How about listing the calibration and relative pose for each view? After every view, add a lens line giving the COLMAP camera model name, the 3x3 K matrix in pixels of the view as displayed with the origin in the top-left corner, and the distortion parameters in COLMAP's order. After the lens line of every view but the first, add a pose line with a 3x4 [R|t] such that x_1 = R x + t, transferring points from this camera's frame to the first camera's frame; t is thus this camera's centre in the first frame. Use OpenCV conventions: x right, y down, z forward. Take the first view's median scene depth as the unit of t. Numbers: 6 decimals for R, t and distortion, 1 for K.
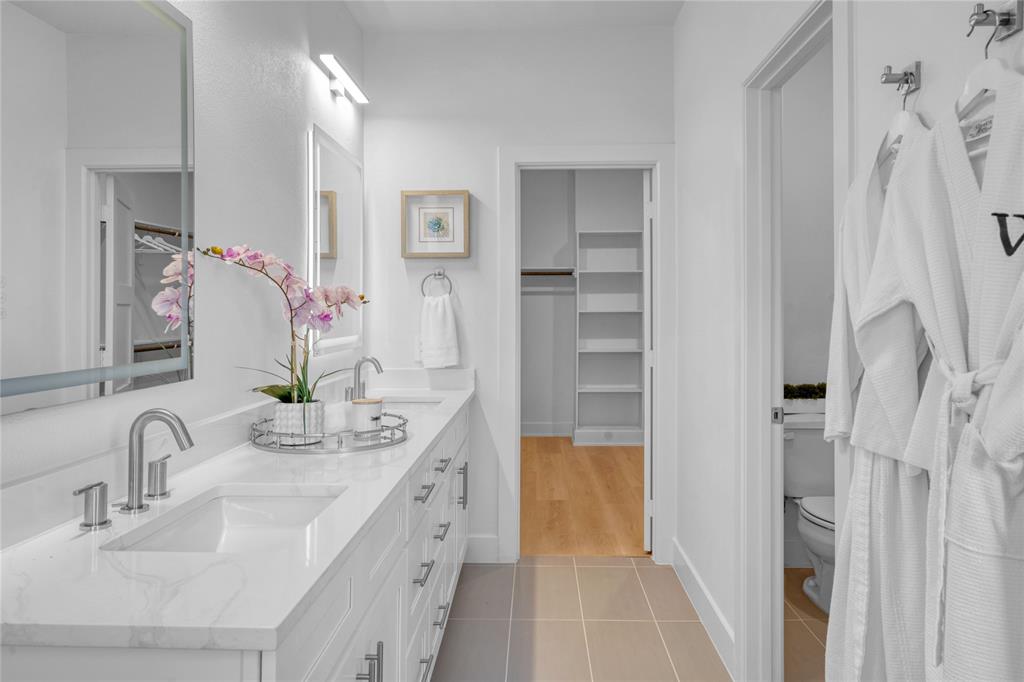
lens RADIAL K [[683.2, 0, 513.9], [0, 683.2, 301.0], [0, 0, 1]] dist [0.000743, 0.000509]
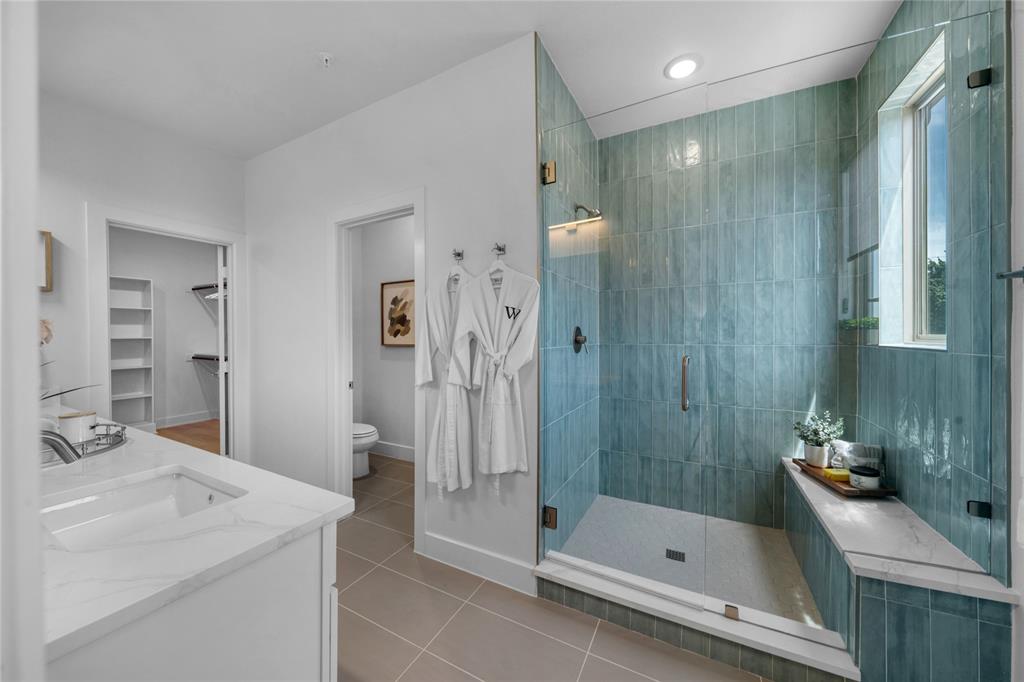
lens RADIAL K [[360.4, 0, 512.9], [0, 360.4, 332.9], [0, 0, 1]] dist [-0.000352, -0.000491]
pose [[0.443413, 0.000385, 0.896317, -0.393246], [-0.004213, 0.999990, 0.001654, 0.002920], [-0.896308, -0.004510, 0.443410, 0.058255]]
